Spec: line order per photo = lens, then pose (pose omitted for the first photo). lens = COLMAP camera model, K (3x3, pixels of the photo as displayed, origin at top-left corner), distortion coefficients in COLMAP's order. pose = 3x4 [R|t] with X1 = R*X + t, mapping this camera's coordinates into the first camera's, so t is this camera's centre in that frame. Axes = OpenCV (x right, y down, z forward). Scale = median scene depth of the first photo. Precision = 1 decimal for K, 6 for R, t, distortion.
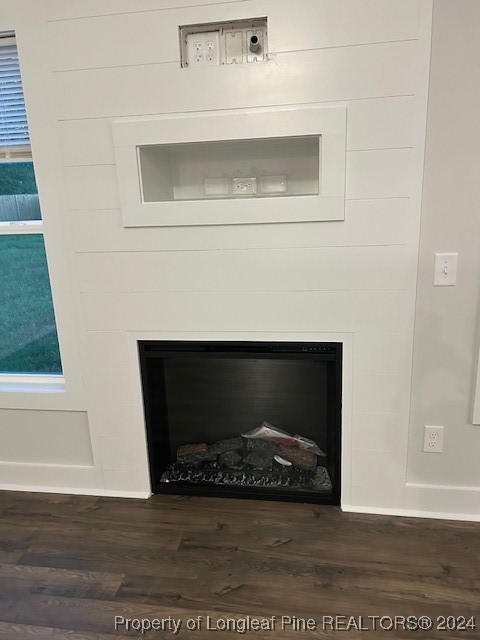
lens RADIAL K [[483.2, 0, 235.2], [0, 483.2, 318.3], [0, 0, 1]] dist [0.076511, -0.082898]
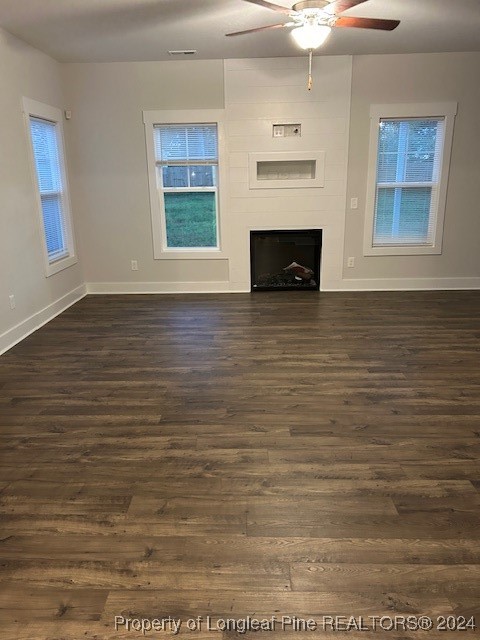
lens RADIAL K [[483.2, 0, 235.2], [0, 483.2, 318.3], [0, 0, 1]] dist [0.076511, -0.082898]
pose [[0.992842, -0.013873, 0.118626, -0.605244], [0.011706, 0.999752, 0.018948, 0.485767], [-0.118859, -0.017424, 0.992758, -1.729364]]
